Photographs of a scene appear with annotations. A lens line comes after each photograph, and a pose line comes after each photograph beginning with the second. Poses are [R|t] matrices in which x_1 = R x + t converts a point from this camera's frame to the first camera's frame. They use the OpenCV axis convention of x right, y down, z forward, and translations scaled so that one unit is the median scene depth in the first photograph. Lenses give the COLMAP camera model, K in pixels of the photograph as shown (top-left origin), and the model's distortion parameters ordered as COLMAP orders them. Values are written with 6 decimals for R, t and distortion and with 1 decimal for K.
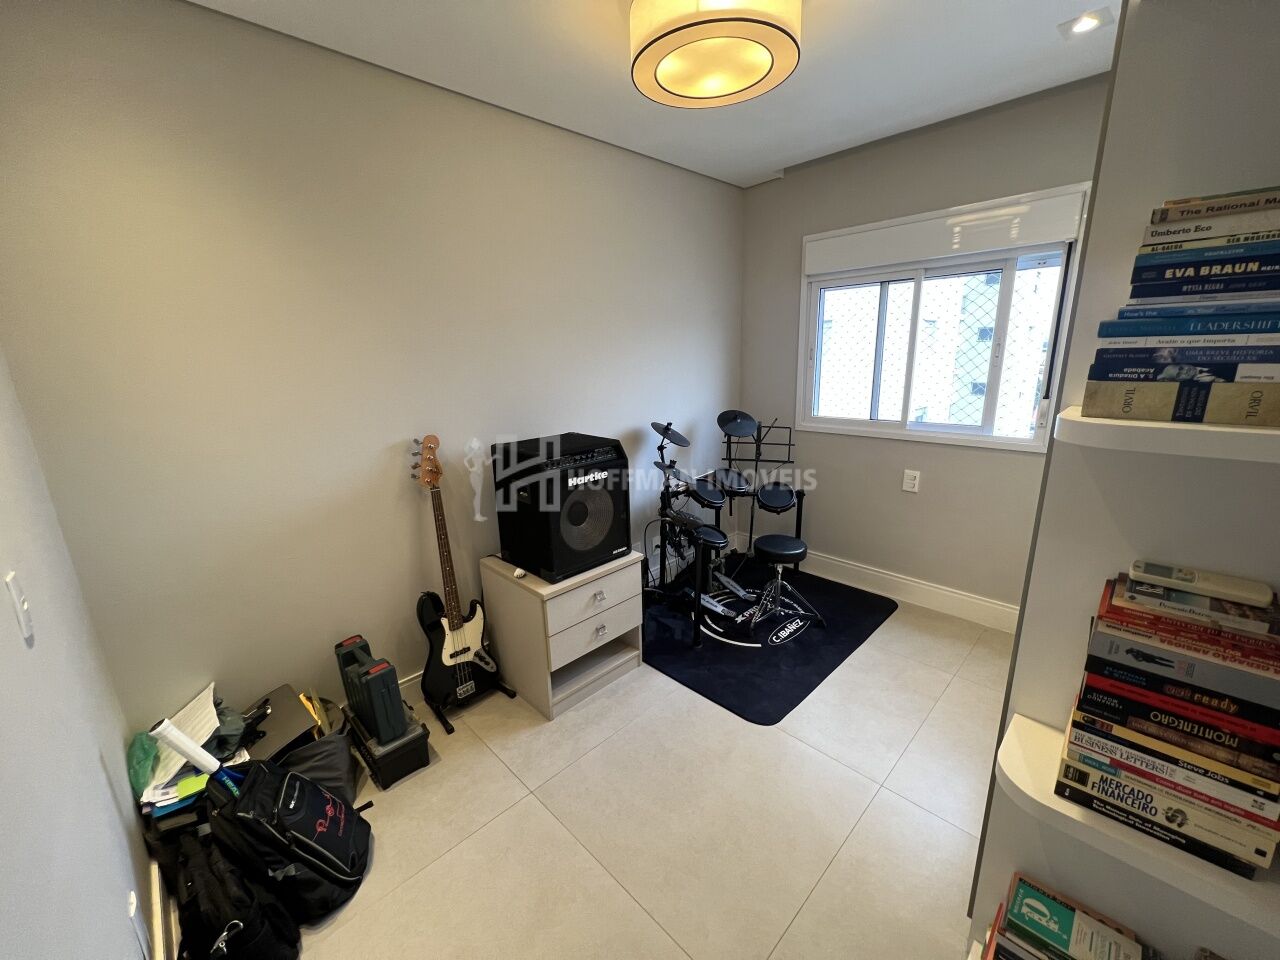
lens RADIAL K [[510.1, 0, 641.2], [0, 510.1, 482.5], [0, 0, 1]] dist [-0.000155, -0.000183]
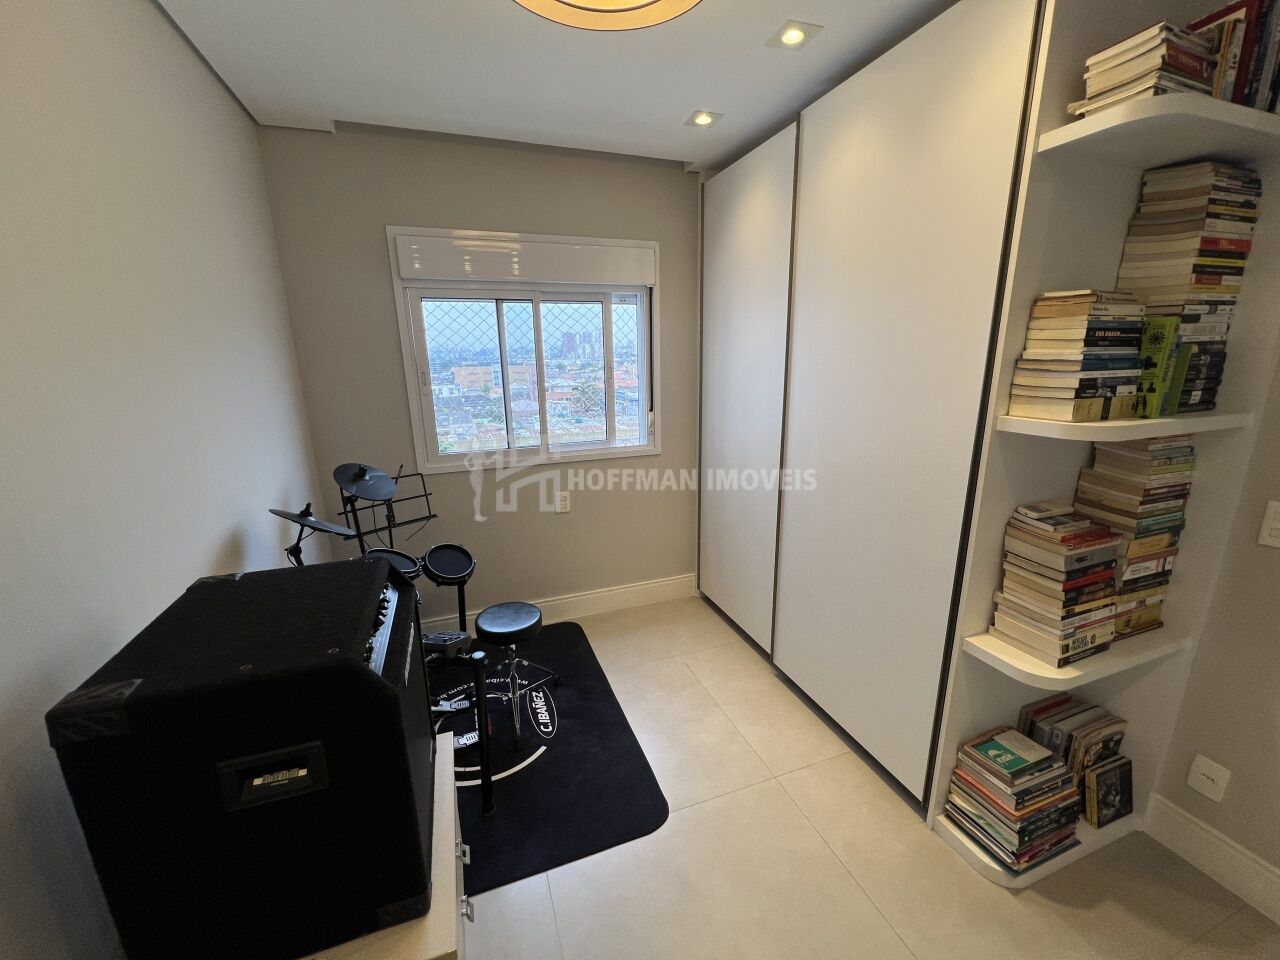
lens RADIAL K [[510.1, 0, 641.2], [0, 510.1, 482.5], [0, 0, 1]] dist [-0.000155, -0.000183]
pose [[0.415191, -0.201582, 0.887119, -0.971840], [0.229992, 0.966723, 0.112029, -0.392668], [-0.880182, 0.157516, 0.447737, 1.375615]]
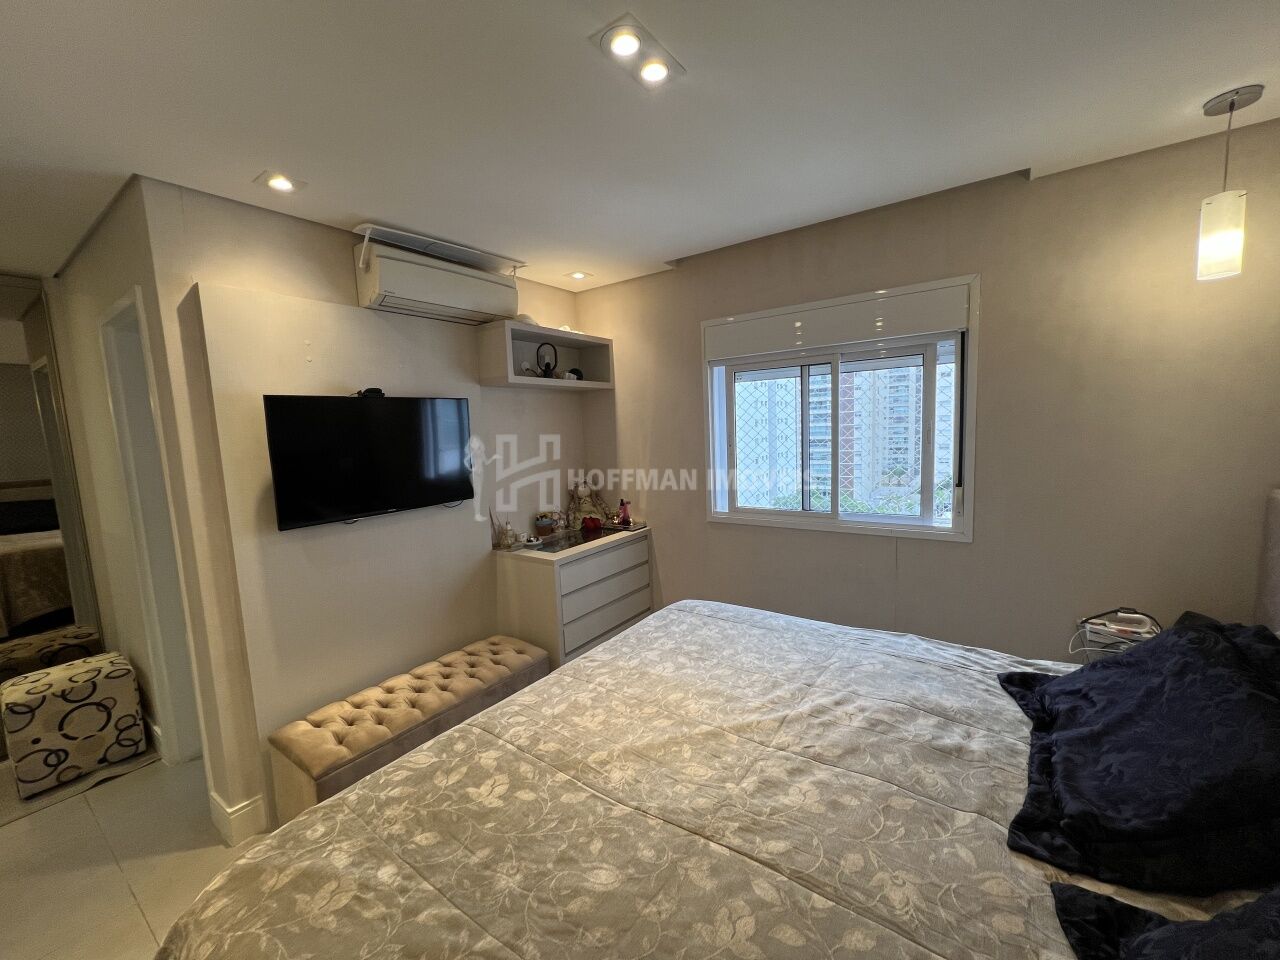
lens RADIAL K [[510.1, 0, 641.2], [0, 510.1, 482.5], [0, 0, 1]] dist [-0.000155, -0.000183]
pose [[0.981826, -0.032515, 0.186979, 0.008910], [0.058580, 0.989028, -0.135617, -0.210233], [-0.180517, 0.144105, 0.972958, 0.497893]]
